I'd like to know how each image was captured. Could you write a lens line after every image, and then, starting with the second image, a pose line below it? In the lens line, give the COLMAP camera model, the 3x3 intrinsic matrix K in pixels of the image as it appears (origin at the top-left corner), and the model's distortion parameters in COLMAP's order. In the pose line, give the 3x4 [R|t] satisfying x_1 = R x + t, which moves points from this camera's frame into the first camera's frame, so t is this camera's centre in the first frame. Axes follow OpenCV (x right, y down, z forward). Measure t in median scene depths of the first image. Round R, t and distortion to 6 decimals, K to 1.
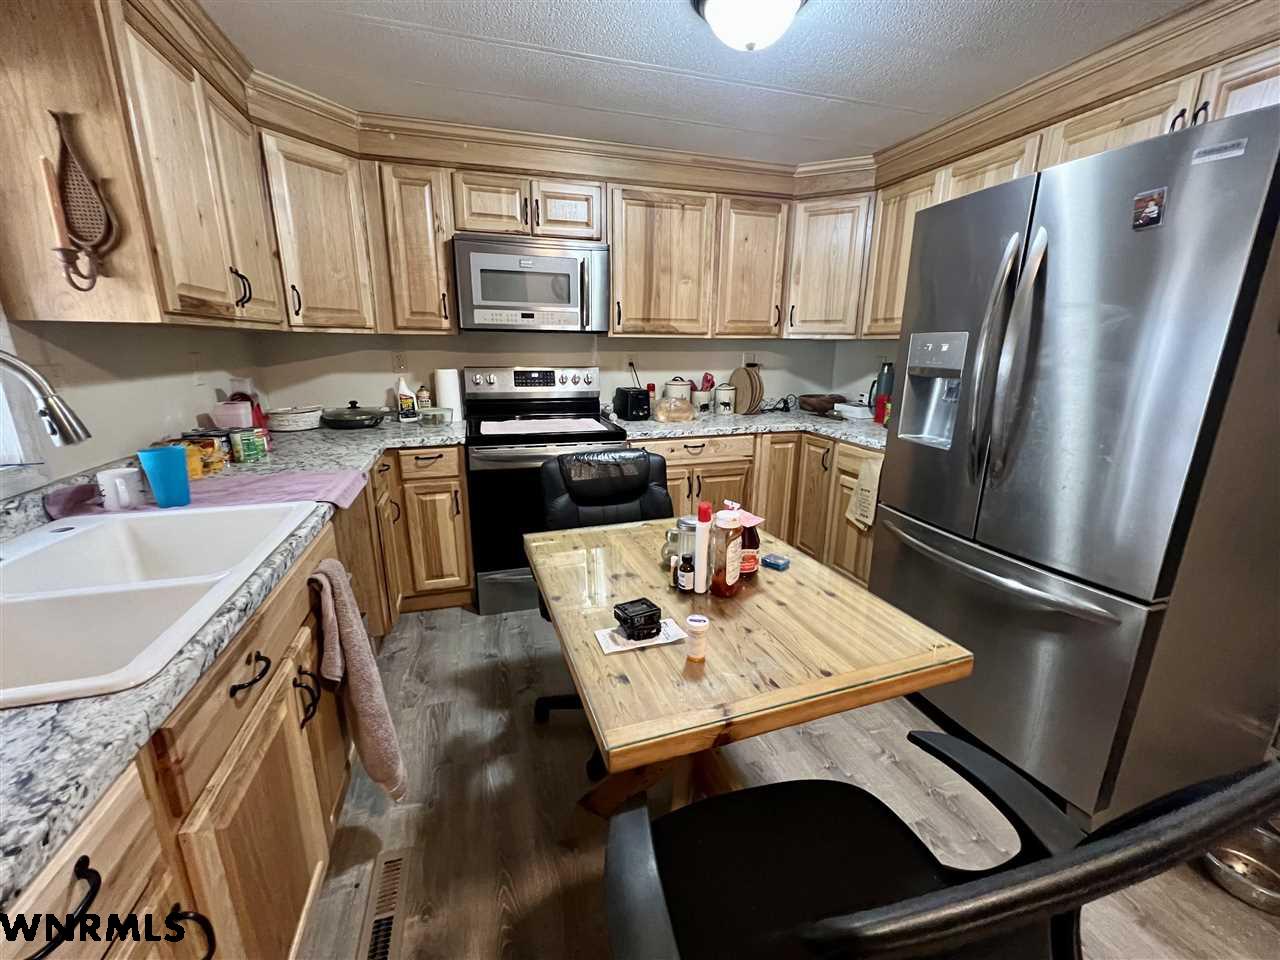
lens RADIAL K [[528.2, 0, 643.5], [0, 528.2, 483.5], [0, 0, 1]] dist [-0.001704, 0.000510]
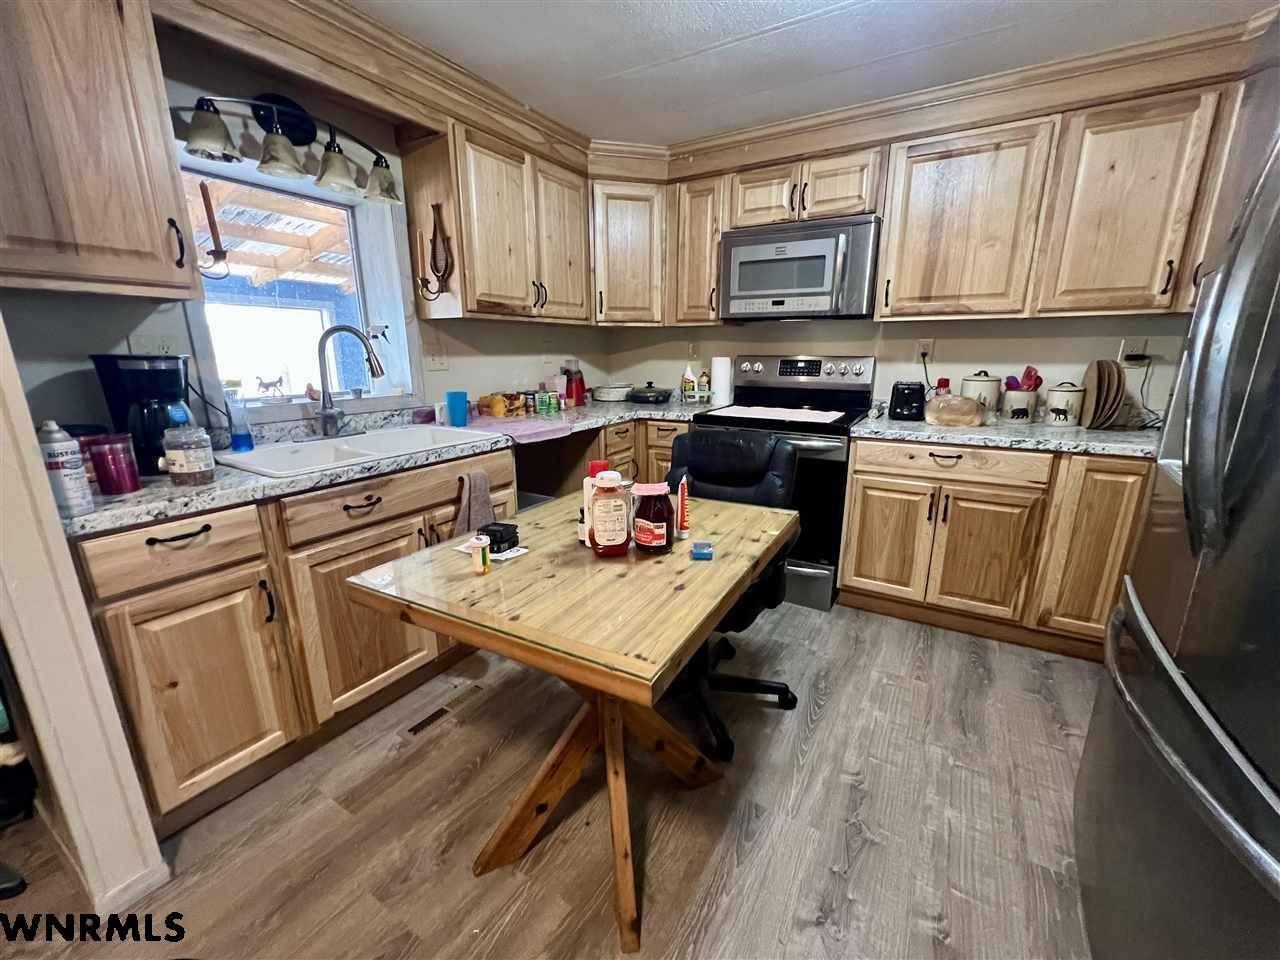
lens RADIAL K [[528.2, 0, 643.5], [0, 528.2, 483.5], [0, 0, 1]] dist [-0.001704, 0.000510]
pose [[0.664182, 0.175276, -0.726733, 0.427778], [-0.183878, 0.980563, 0.068444, -0.002366], [0.724604, 0.088171, 0.683502, 0.167605]]
